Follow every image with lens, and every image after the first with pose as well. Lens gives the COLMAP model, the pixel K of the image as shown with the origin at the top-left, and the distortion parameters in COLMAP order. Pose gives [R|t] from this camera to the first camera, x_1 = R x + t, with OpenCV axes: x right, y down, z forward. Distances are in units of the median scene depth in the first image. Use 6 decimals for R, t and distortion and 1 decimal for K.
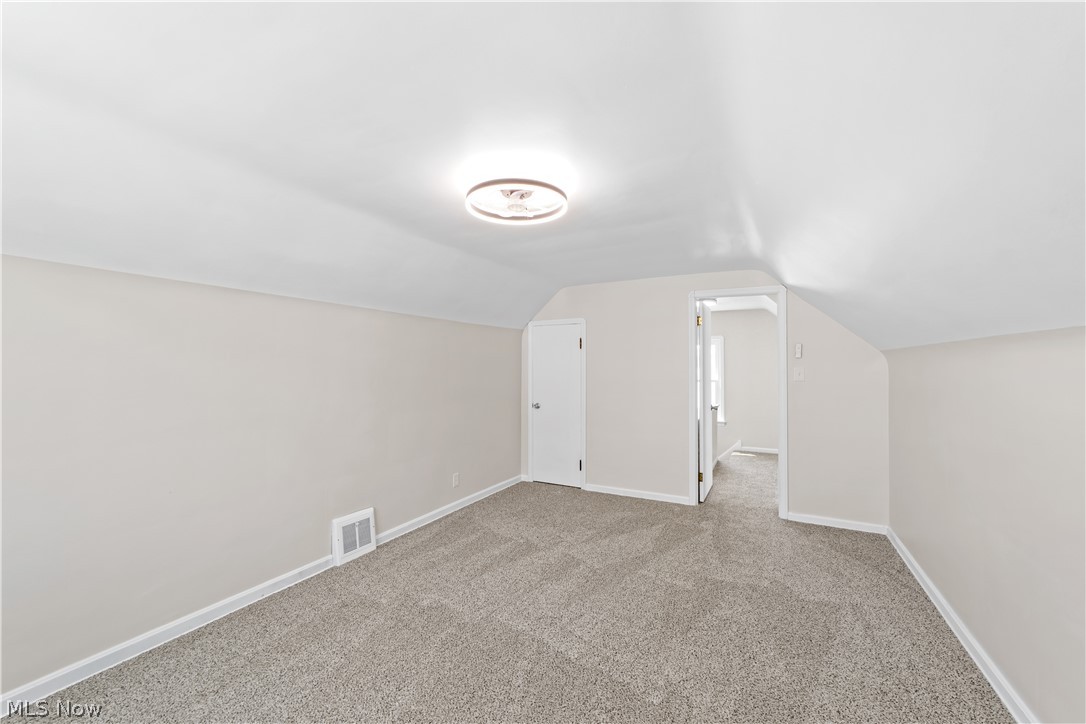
lens RADIAL K [[422.5, 0, 540.9], [0, 422.5, 358.3], [0, 0, 1]] dist [-0.012381, 0.004776]
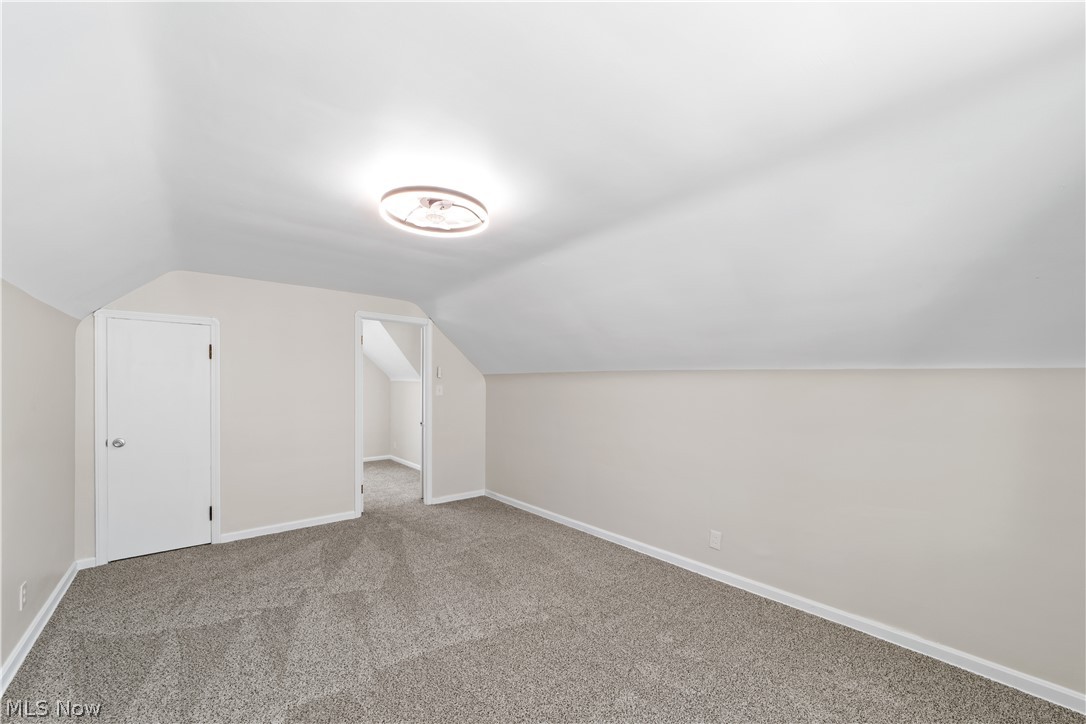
lens RADIAL K [[419.6, 0, 538.9], [0, 419.6, 367.4], [0, 0, 1]] dist [-0.019849, 0.007945]
pose [[0.375352, 0.045327, 0.925773, -0.517967], [-0.023663, 0.998947, -0.039316, 0.010149], [-0.926580, -0.007149, 0.376029, 0.236155]]
